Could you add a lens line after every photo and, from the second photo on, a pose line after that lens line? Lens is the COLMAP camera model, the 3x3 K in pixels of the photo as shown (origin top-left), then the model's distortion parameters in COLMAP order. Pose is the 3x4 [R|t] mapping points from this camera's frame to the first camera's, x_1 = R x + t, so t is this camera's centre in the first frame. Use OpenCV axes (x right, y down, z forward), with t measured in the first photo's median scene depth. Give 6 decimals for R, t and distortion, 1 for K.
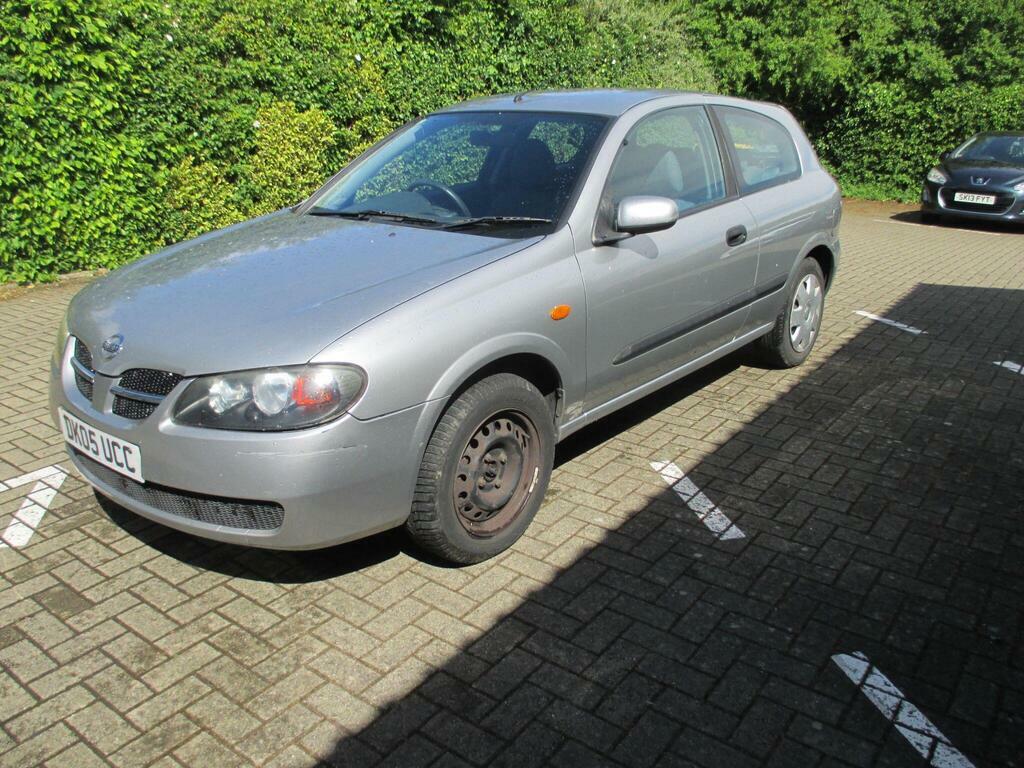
lens RADIAL K [[827.6, 0, 506.2], [0, 827.6, 382.3], [0, 0, 1]] dist [-0.031943, -0.015327]
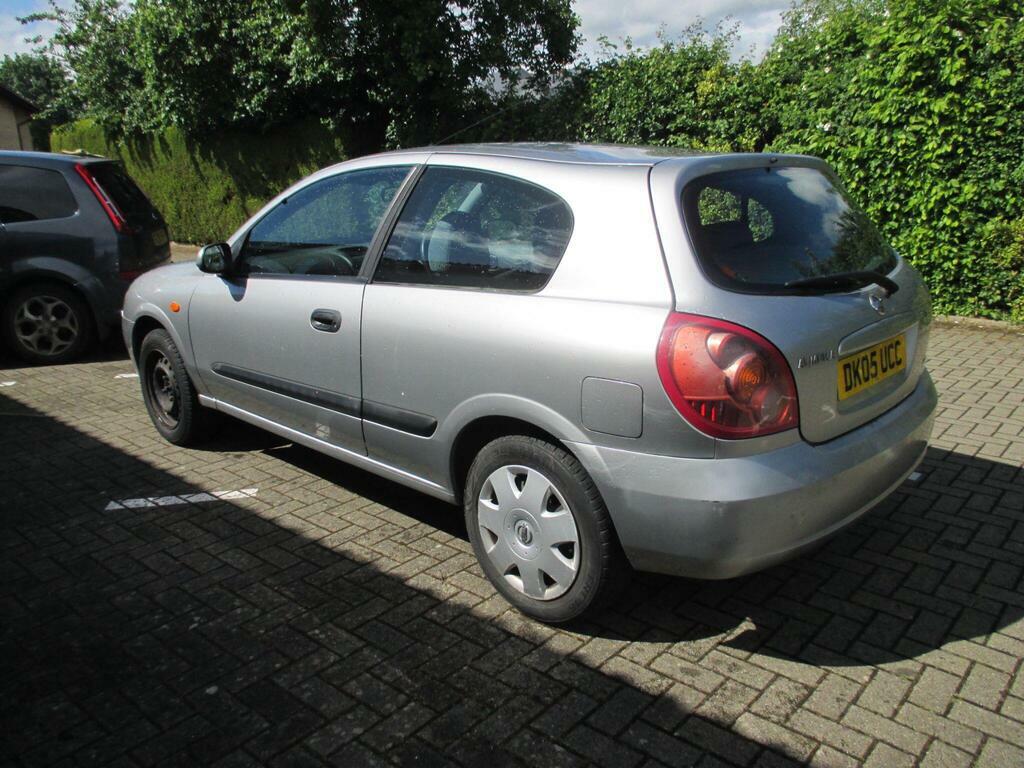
lens RADIAL K [[827.6, 0, 510.3], [0, 827.6, 379.3], [0, 0, 1]] dist [-0.031943, -0.015327]
pose [[-0.068577, 0.270186, -0.960363, 1.230542], [-0.302395, 0.911714, 0.278092, -0.466709], [0.950713, 0.309479, 0.019180, 1.324303]]
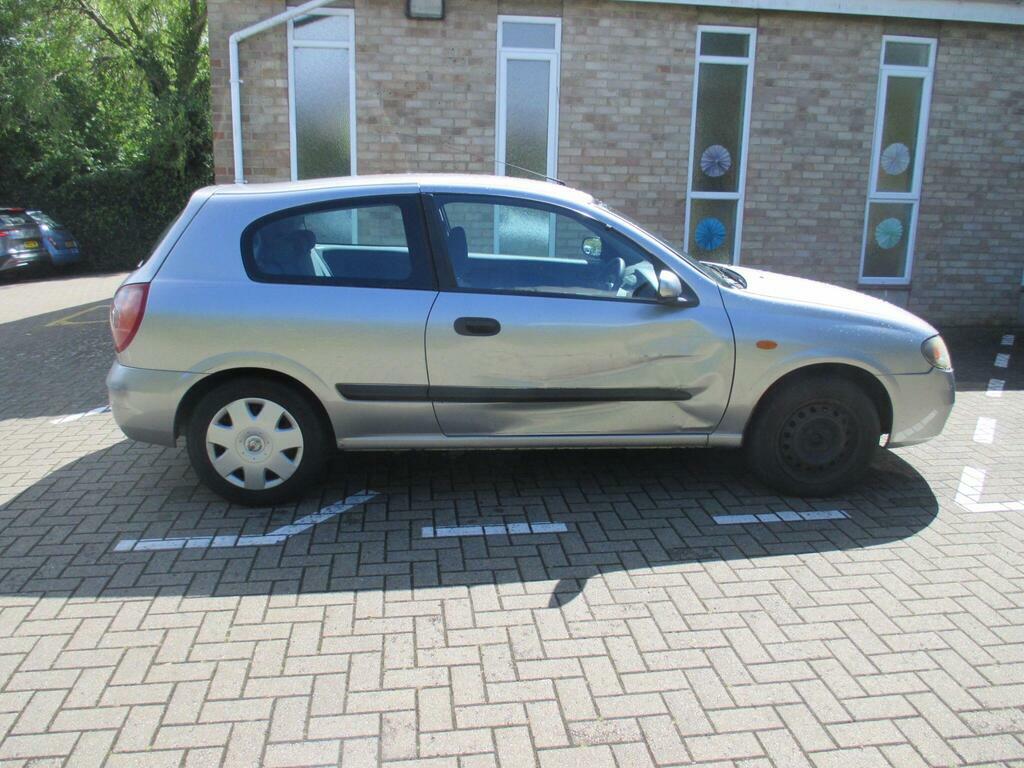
lens RADIAL K [[827.6, 0, 515.8], [0, 827.6, 382.7], [0, 0, 1]] dist [-0.031943, -0.015327]
pose [[-0.706373, -0.172545, 0.686488, -0.927532], [0.232992, 0.859113, 0.455674, -0.740481], [-0.668395, 0.481822, -0.566653, 2.085965]]
